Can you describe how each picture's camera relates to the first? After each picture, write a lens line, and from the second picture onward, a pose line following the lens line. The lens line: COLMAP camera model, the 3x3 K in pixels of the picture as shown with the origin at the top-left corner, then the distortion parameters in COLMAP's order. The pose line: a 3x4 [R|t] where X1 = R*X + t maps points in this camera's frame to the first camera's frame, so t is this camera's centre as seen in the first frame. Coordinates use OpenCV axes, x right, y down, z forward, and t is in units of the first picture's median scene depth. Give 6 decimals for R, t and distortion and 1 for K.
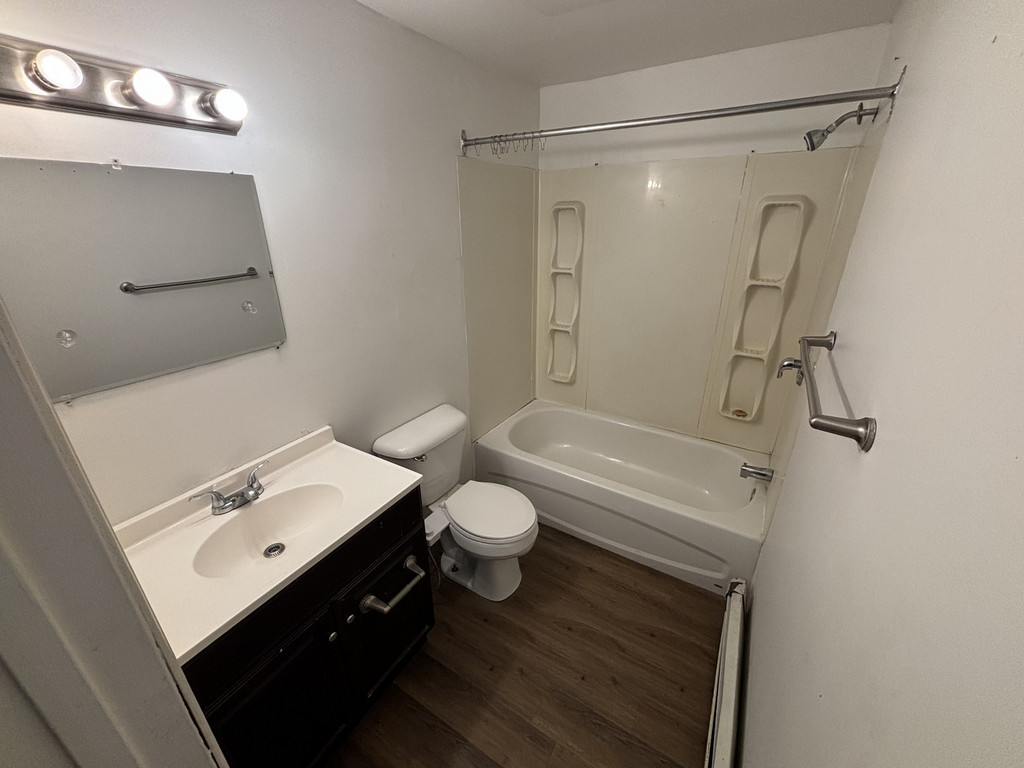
lens RADIAL K [[412.8, 0, 510.0], [0, 412.8, 386.4], [0, 0, 1]] dist [-0.001394, 0.001549]
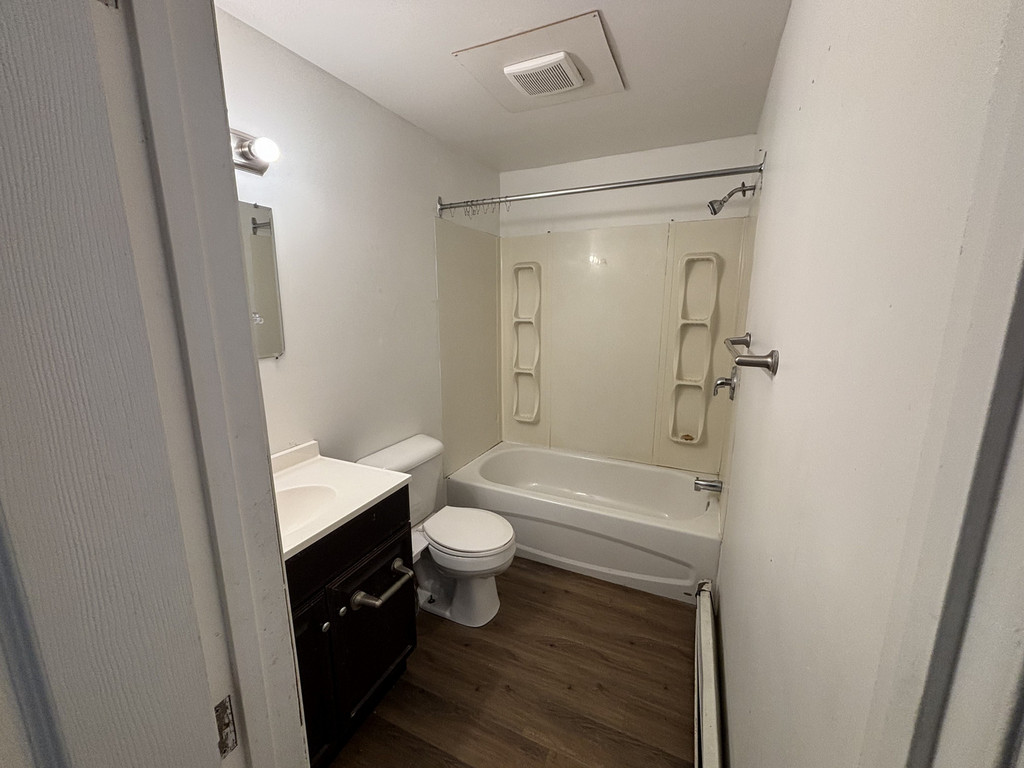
lens RADIAL K [[412.8, 0, 511.3], [0, 412.8, 383.1], [0, 0, 1]] dist [-0.001394, 0.001549]
pose [[0.992929, -0.014640, 0.117803, -0.060866], [0.037395, 0.980415, -0.193358, 0.153783], [-0.112665, 0.196396, 0.974030, -0.083564]]
